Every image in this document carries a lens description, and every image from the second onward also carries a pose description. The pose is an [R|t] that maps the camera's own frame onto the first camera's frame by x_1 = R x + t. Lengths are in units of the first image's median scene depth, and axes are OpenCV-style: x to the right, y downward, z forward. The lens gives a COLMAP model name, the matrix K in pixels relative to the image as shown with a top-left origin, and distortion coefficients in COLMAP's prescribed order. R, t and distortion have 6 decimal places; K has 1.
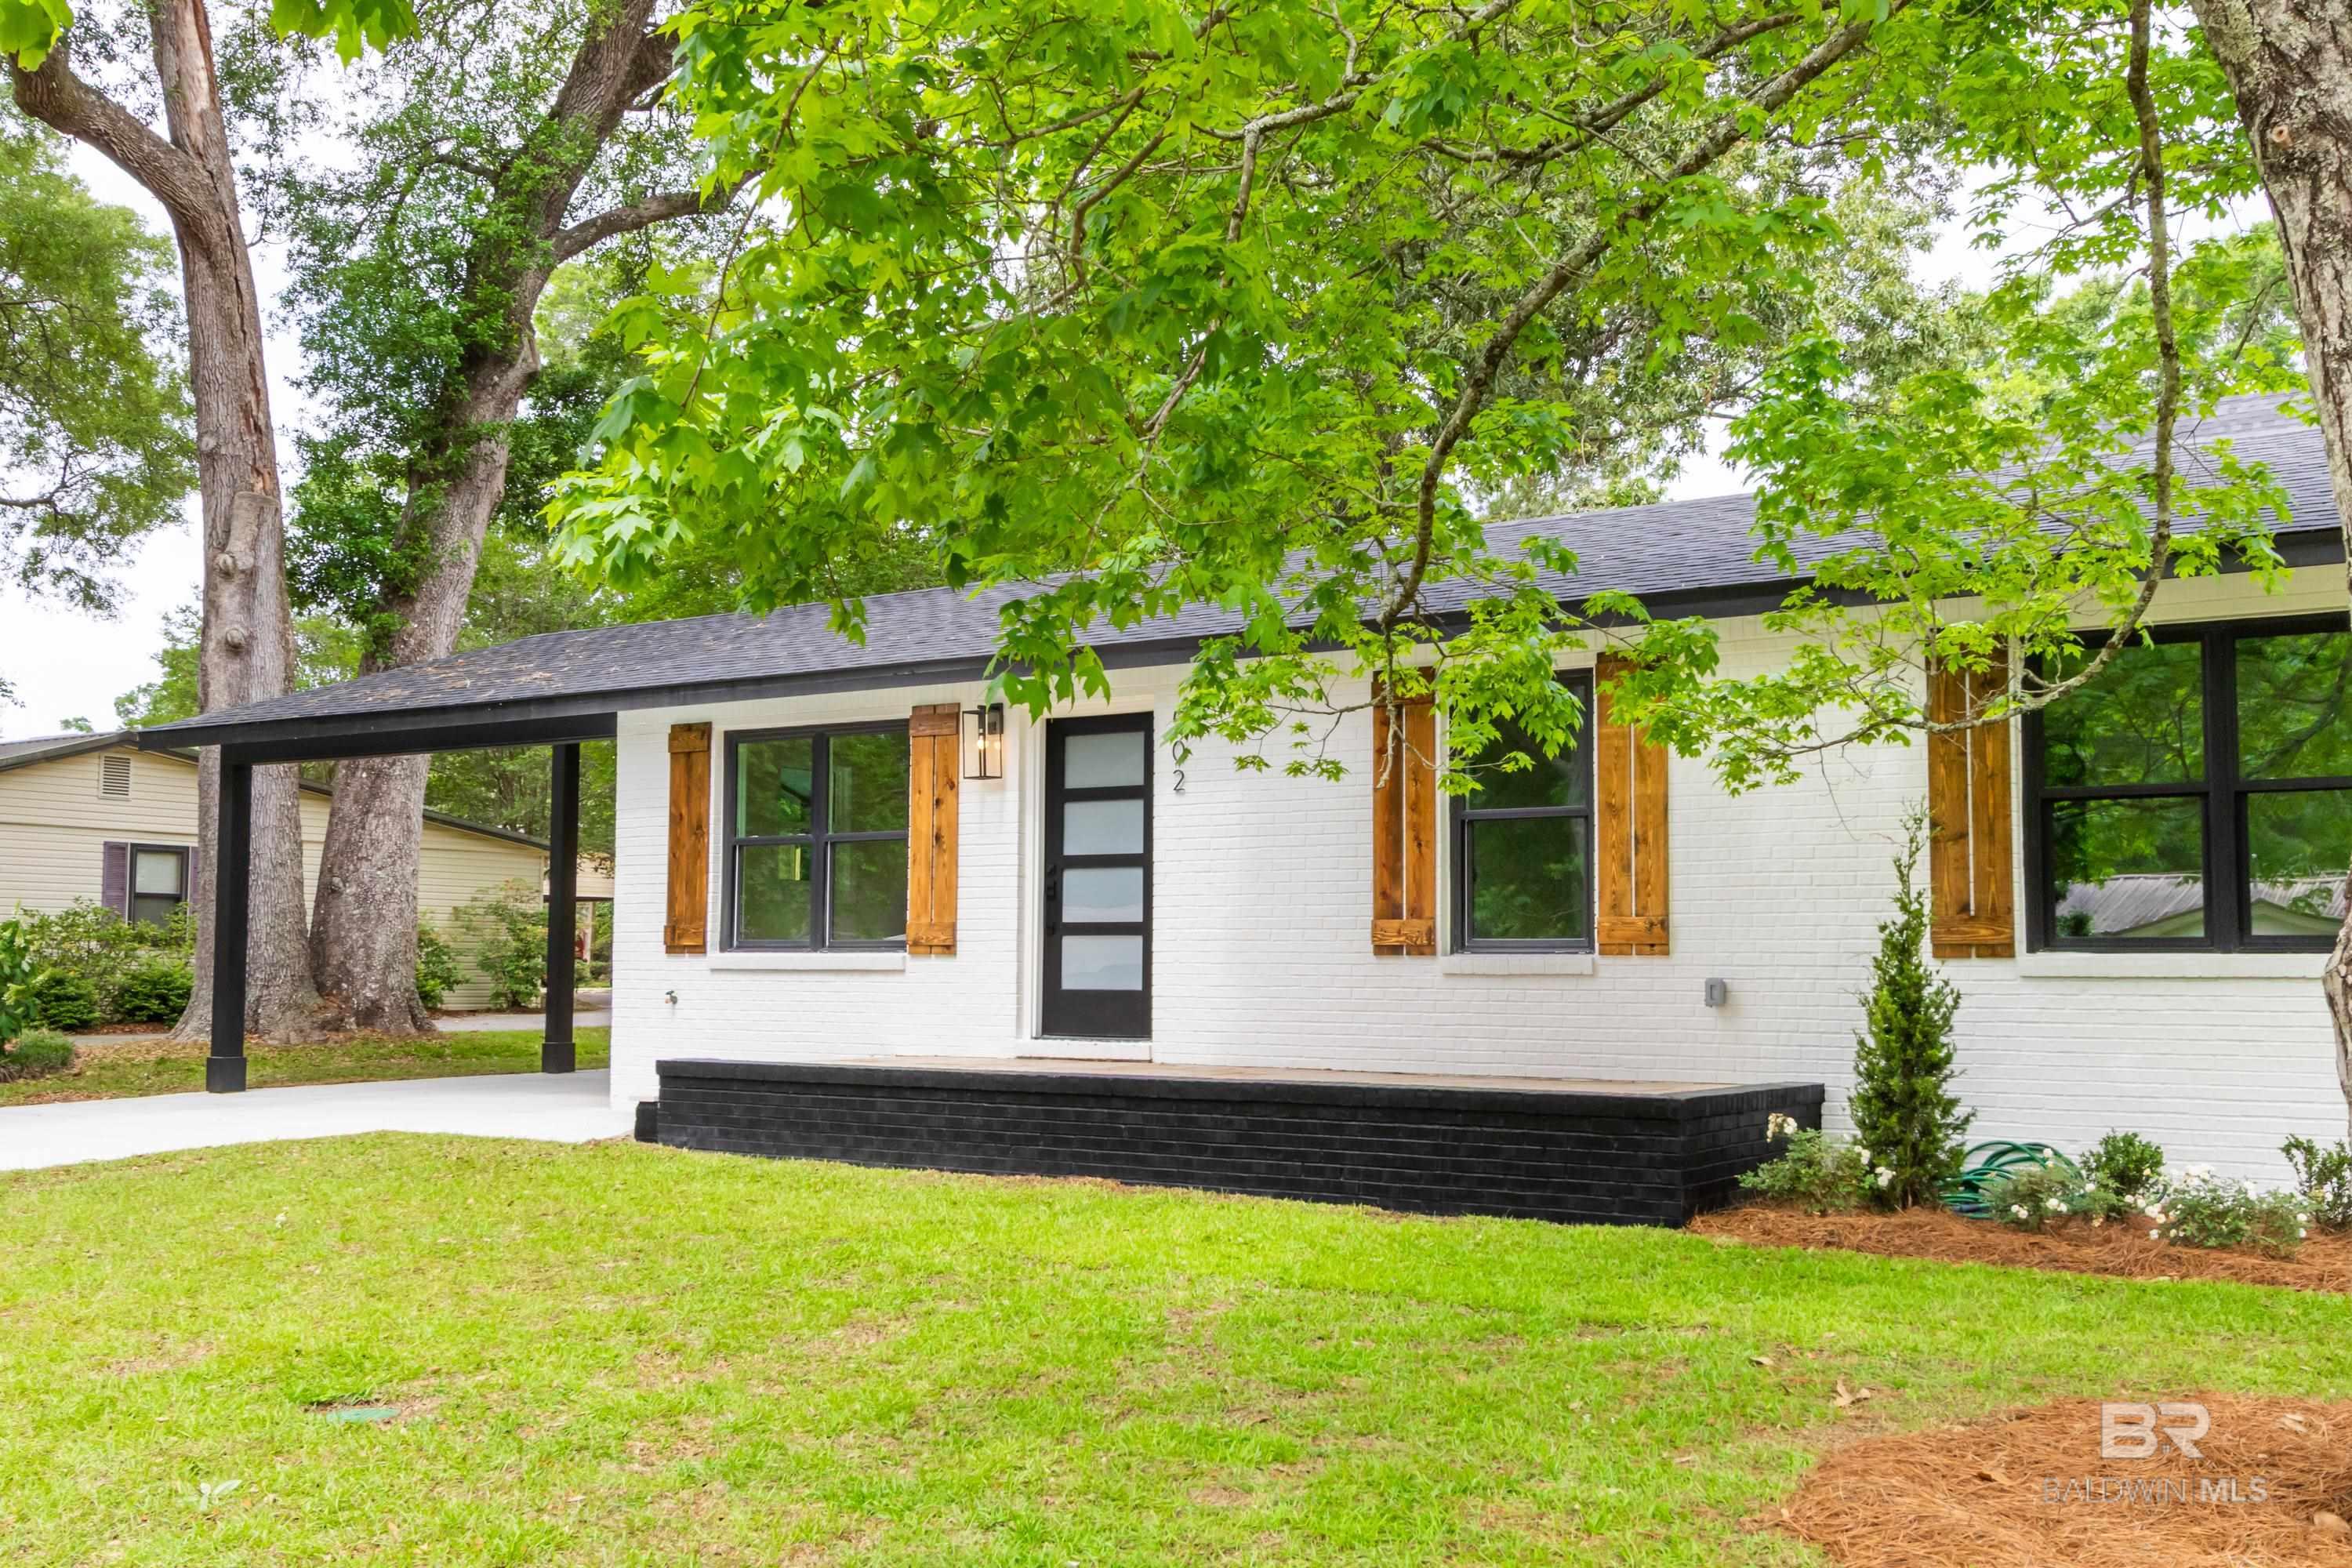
lens RADIAL K [[2300.7, 0, 1176.0], [0, 2300.7, 784.0], [0, 0, 1]] dist [-0.016097, -0.011021]
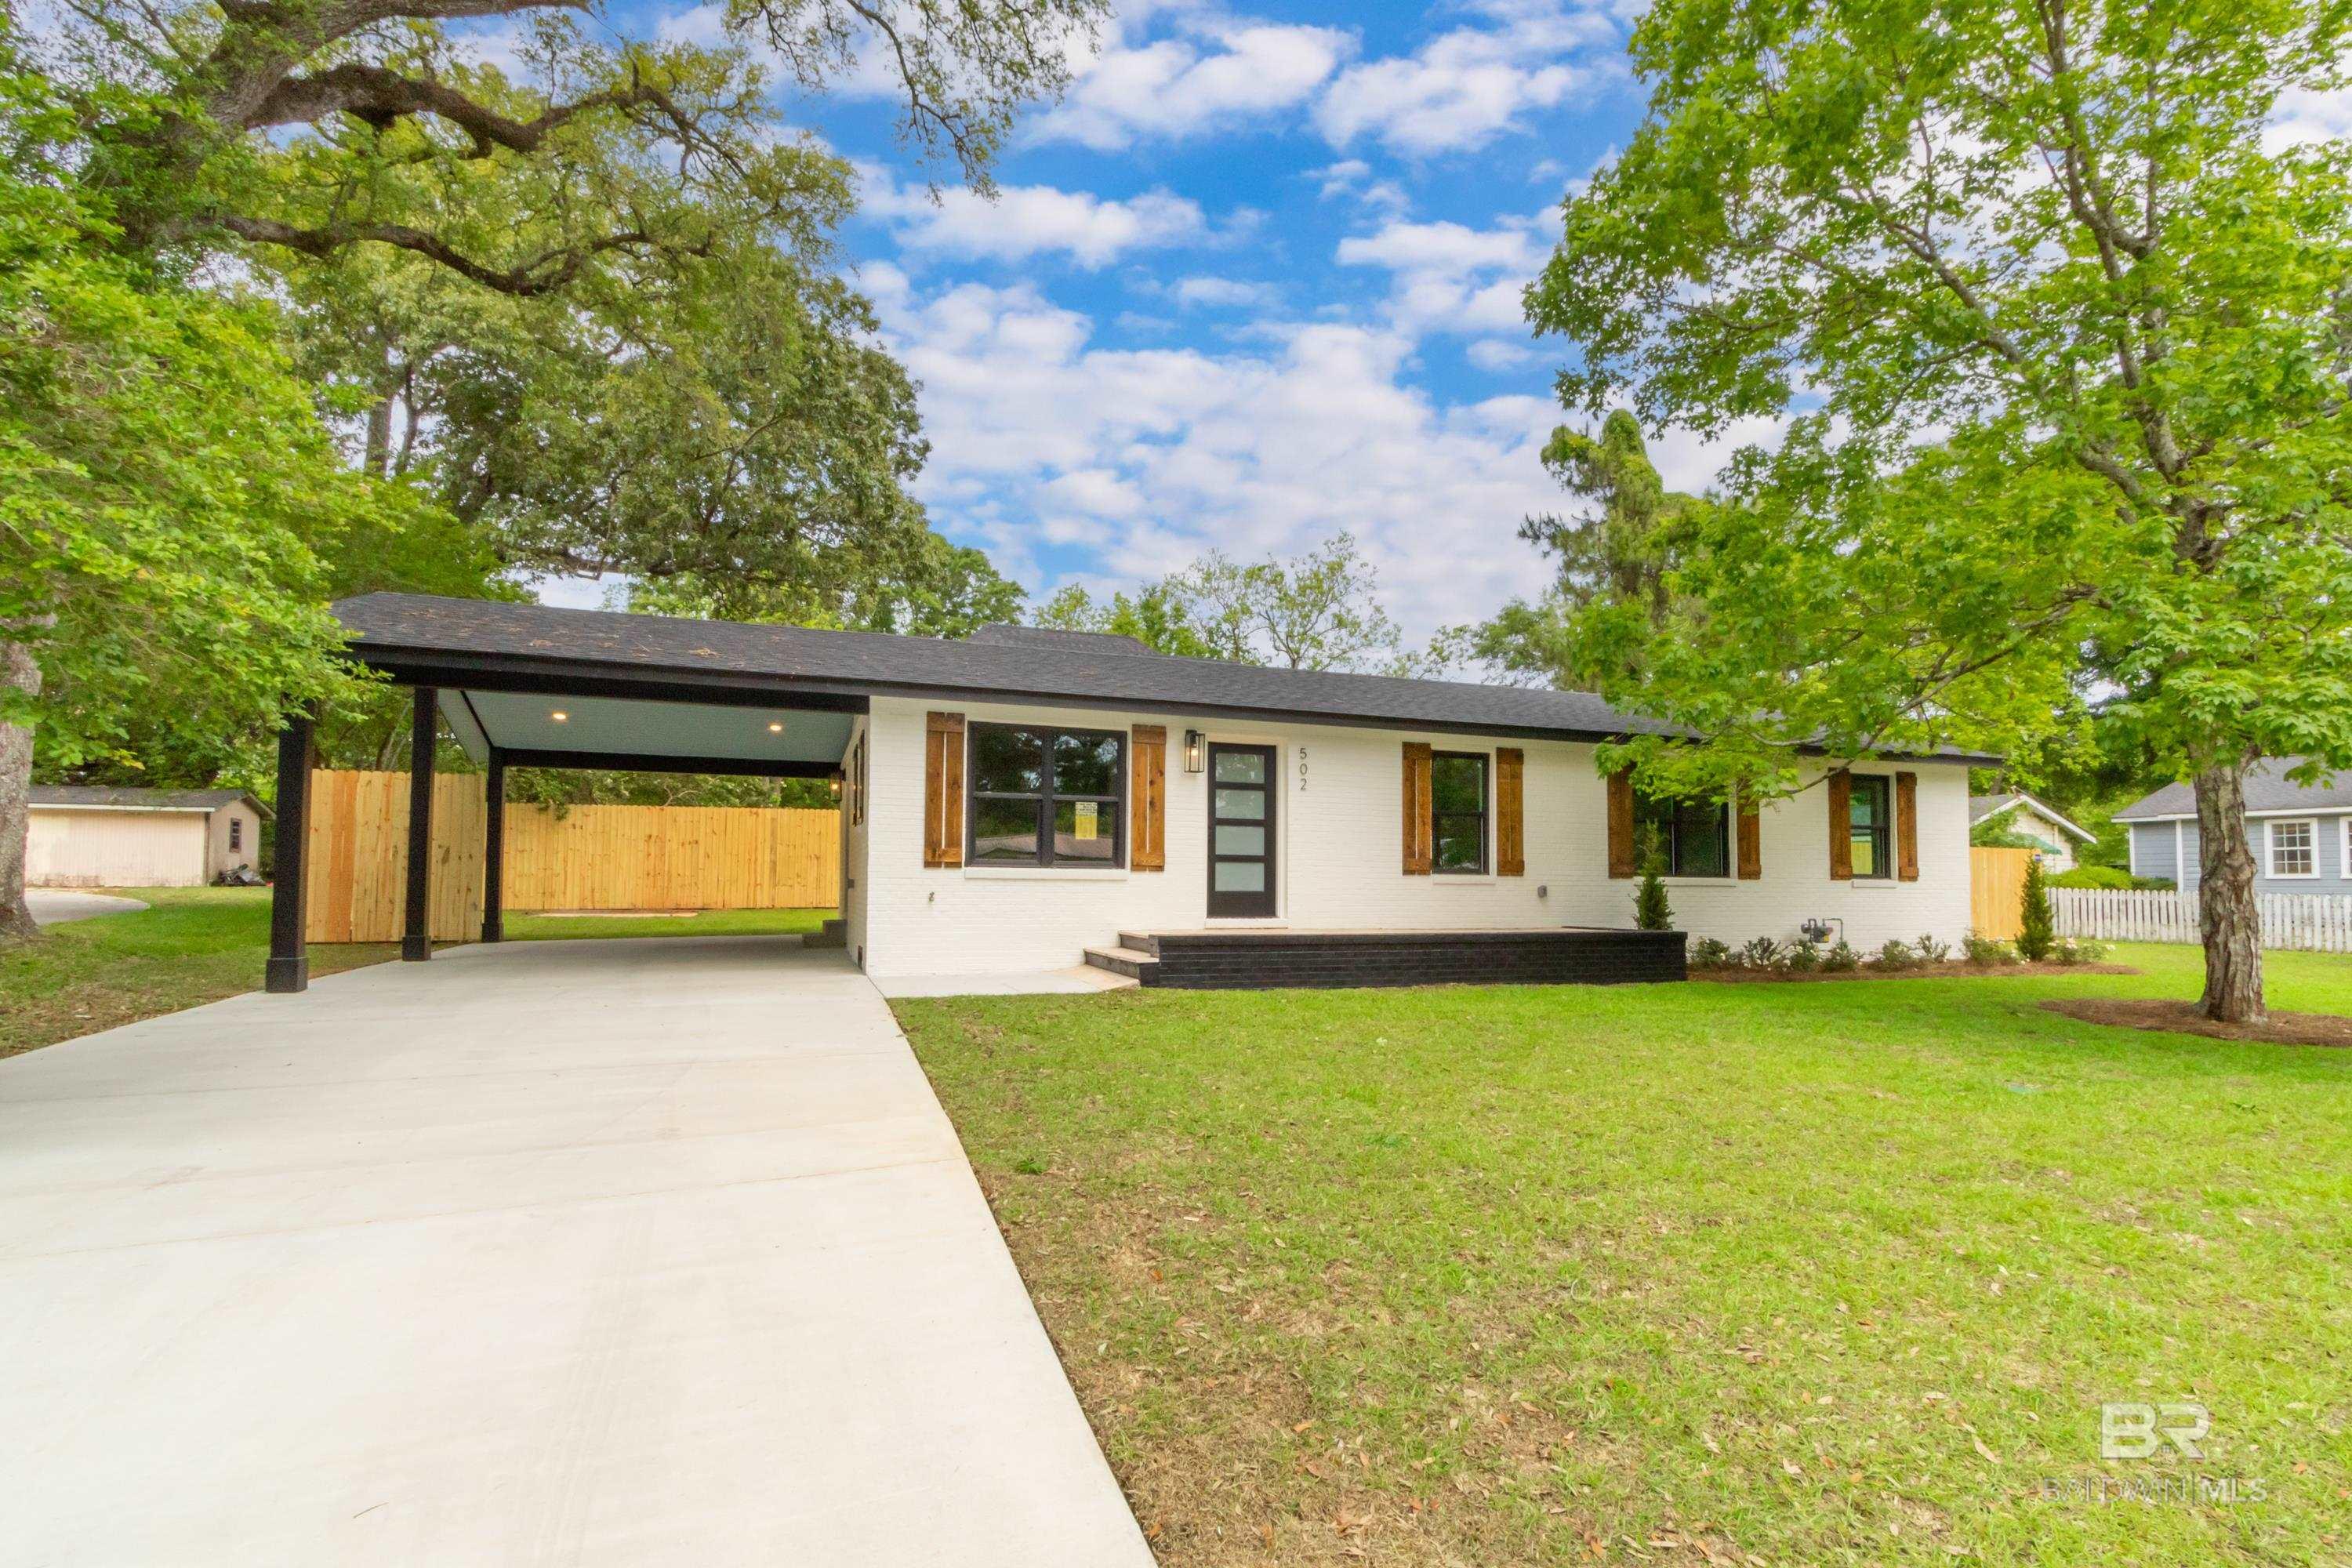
lens RADIAL K [[1098.5, 0, 1179.2], [0, 1098.5, 848.7], [0, 0, 1]] dist [-0.002591, -0.000380]
pose [[0.587539, 0.026147, 0.808774, -0.769271], [-0.071742, 0.997225, 0.019877, 0.039928], [-0.806010, -0.069702, 0.587784, 0.503113]]
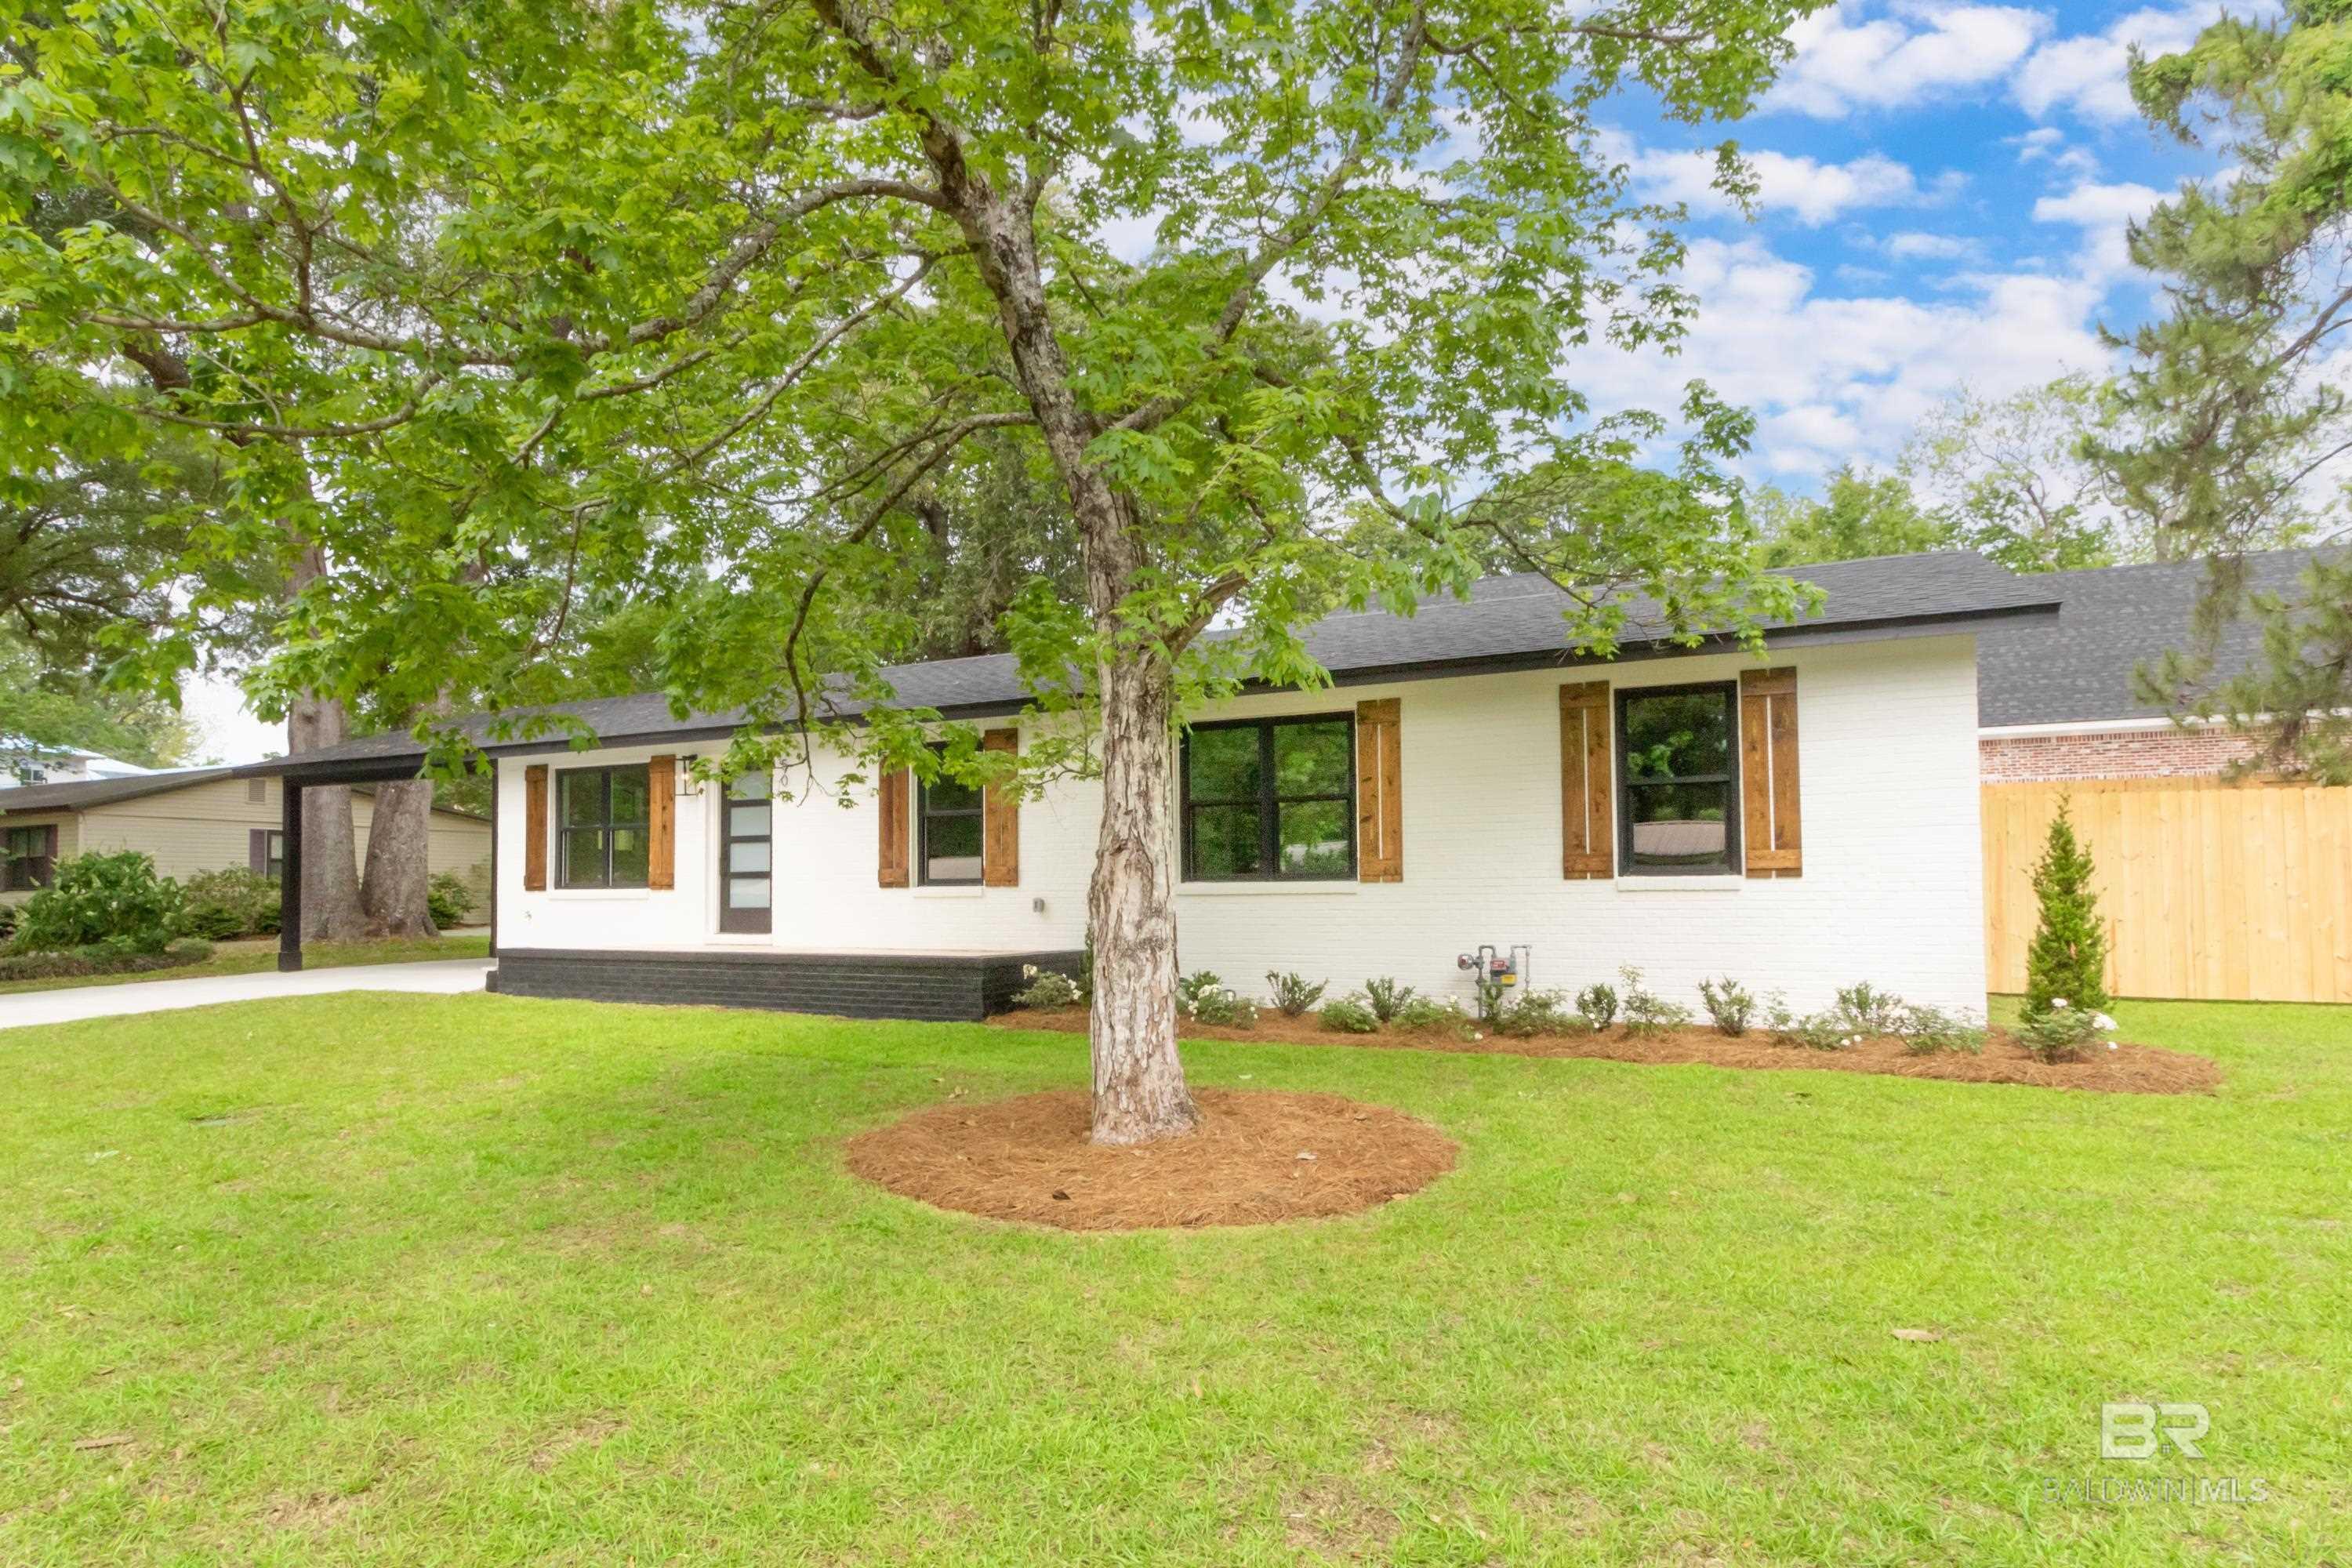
lens RADIAL K [[1328.3, 0, 1066.4], [0, 1328.3, 812.0], [0, 0, 1]] dist [0.001725, 0.000160]
pose [[0.996148, -0.006613, 0.087444, 0.128433], [0.004995, 0.999813, 0.018703, -0.007368], [-0.087551, -0.018194, 0.995994, -0.101270]]
